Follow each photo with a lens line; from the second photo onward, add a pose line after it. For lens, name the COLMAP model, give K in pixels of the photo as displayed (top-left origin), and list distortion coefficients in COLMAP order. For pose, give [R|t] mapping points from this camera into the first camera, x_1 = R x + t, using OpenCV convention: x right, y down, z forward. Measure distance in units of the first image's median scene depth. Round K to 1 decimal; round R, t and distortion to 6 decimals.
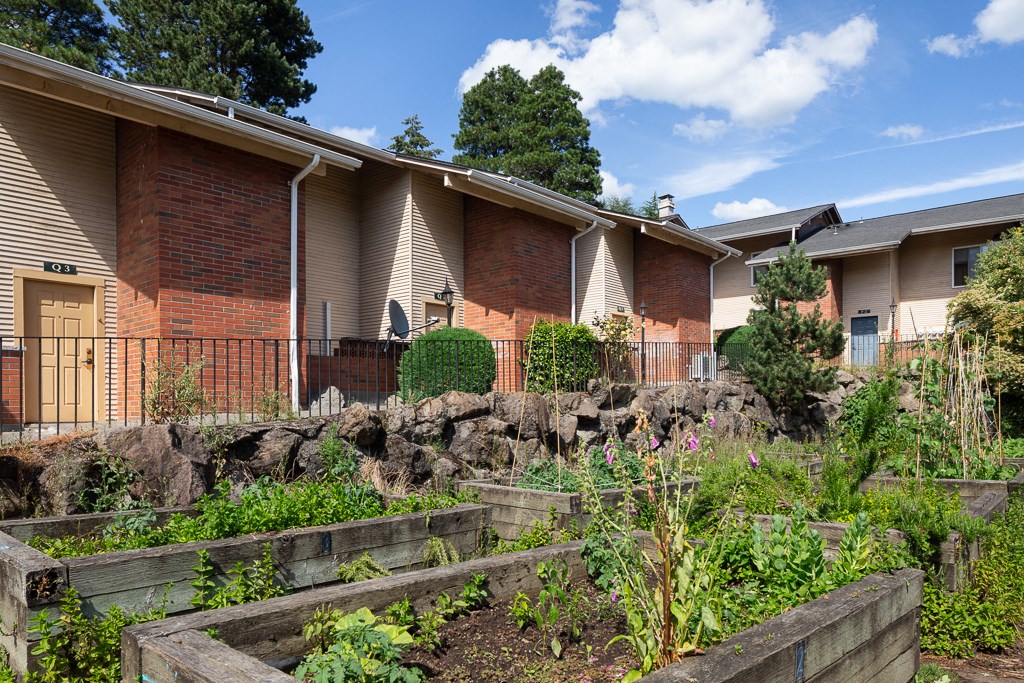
lens RADIAL K [[671.0, 0, 512.4], [0, 671.0, 402.4], [0, 0, 1]] dist [-0.005608, -0.000799]
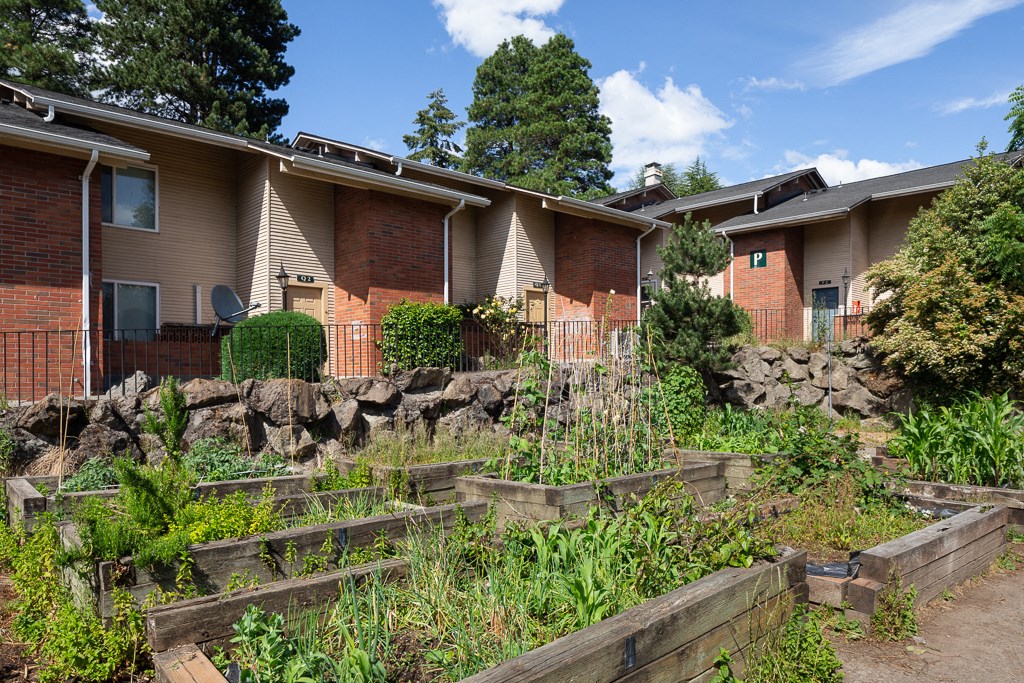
lens RADIAL K [[674.4, 0, 511.7], [0, 674.4, 369.6], [0, 0, 1]] dist [-0.004747, -0.001588]
pose [[0.994888, -0.000781, -0.100977, 0.223767], [0.000516, 0.999996, -0.002644, -0.012779], [0.100979, 0.002579, 0.994885, 0.013626]]
